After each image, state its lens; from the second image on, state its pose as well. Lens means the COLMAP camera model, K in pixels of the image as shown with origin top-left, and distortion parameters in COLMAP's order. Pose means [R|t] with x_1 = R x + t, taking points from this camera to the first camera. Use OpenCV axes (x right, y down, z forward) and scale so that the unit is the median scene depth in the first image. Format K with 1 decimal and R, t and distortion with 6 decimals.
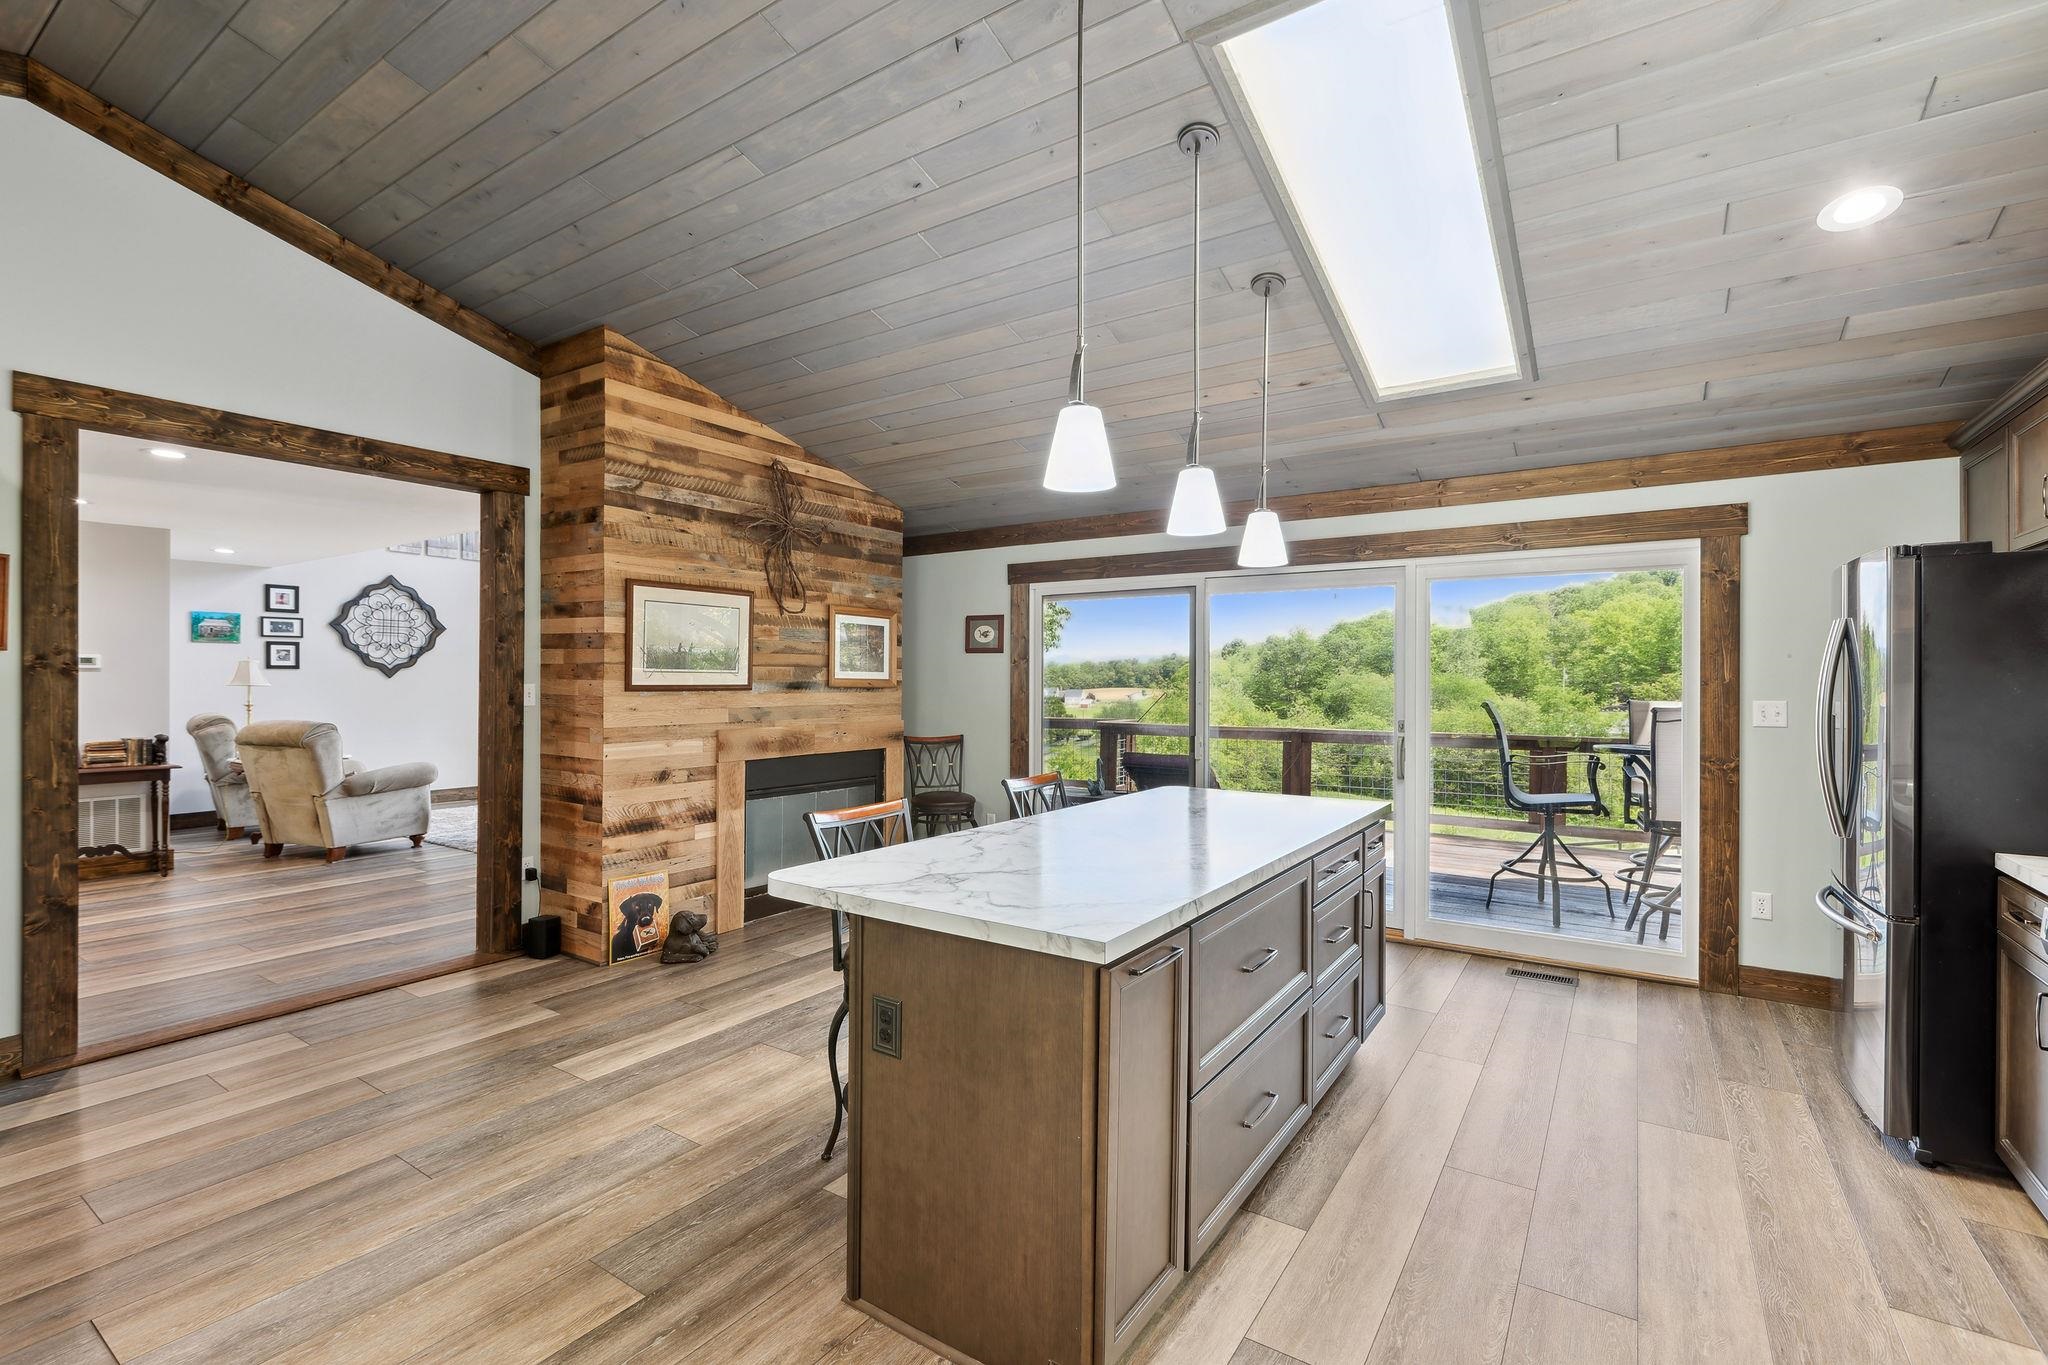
lens RADIAL K [[913.9, 0, 1012.2], [0, 913.9, 682.3], [0, 0, 1]] dist [0.016410, -0.010748]
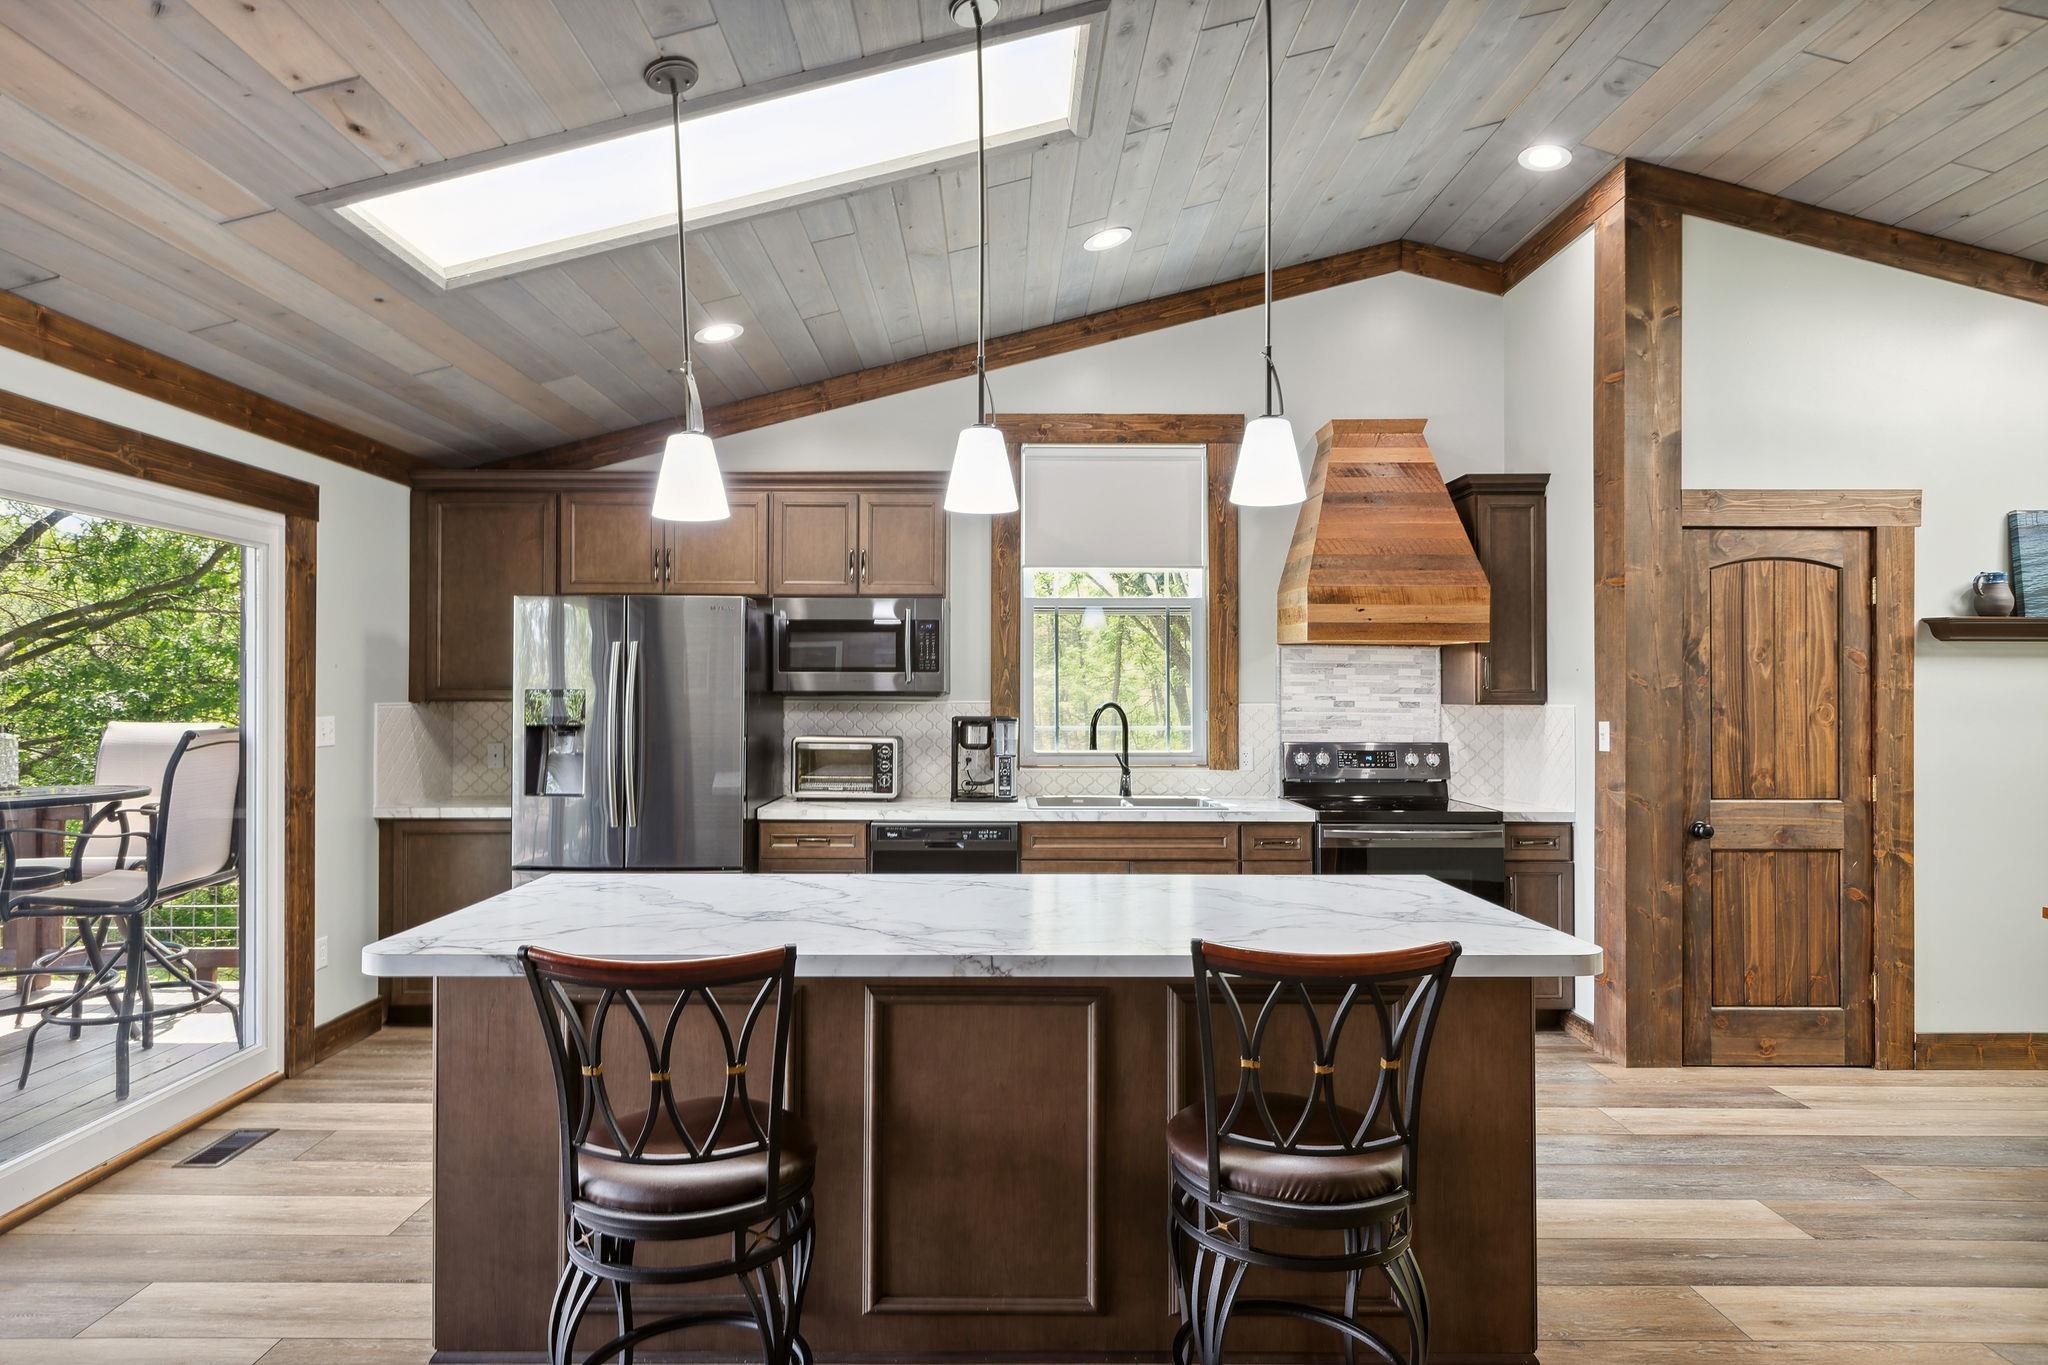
lens RADIAL K [[1106.6, 0, 1001.9], [0, 1106.6, 683.7], [0, 0, 1]] dist [0.003567, -0.000308]
pose [[-0.561571, 0.000296, 0.827429, -0.408224], [-0.003054, 0.999992, -0.002431, -0.009666], [-0.827423, -0.003892, -0.561566, 1.046272]]
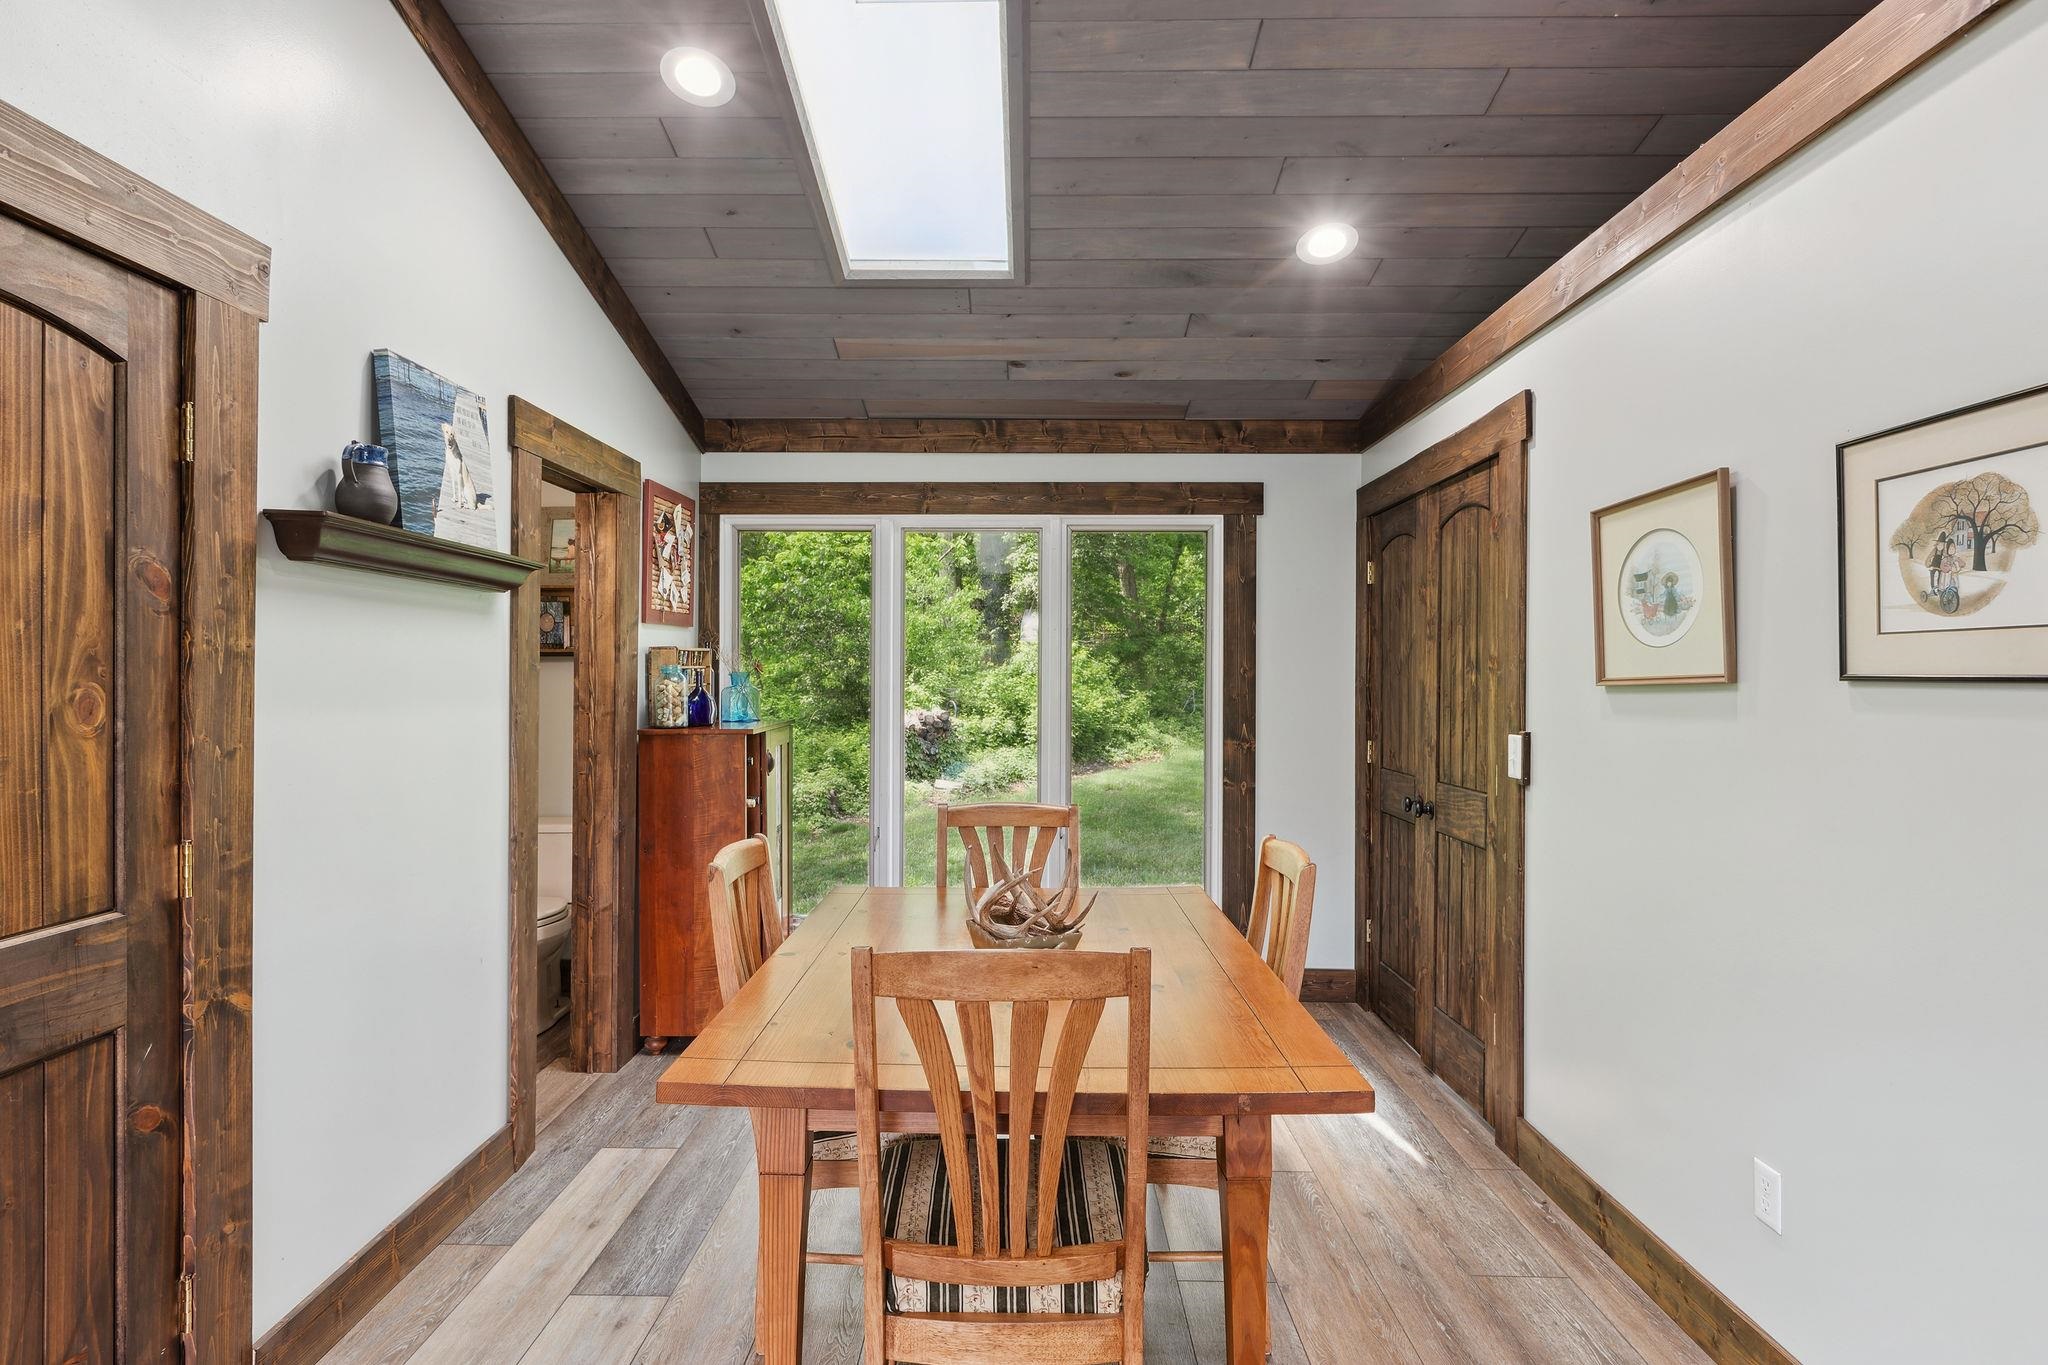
lens RADIAL K [[1051.9, 0, 1015.0], [0, 1051.9, 680.8], [0, 0, 1]] dist [-0.003117, -0.000730]
pose [[-0.838766, -0.005558, -0.544463, -0.062709], [-0.009723, 0.999941, 0.004771, -0.002138], [0.544405, 0.009295, -0.838771, 0.355388]]
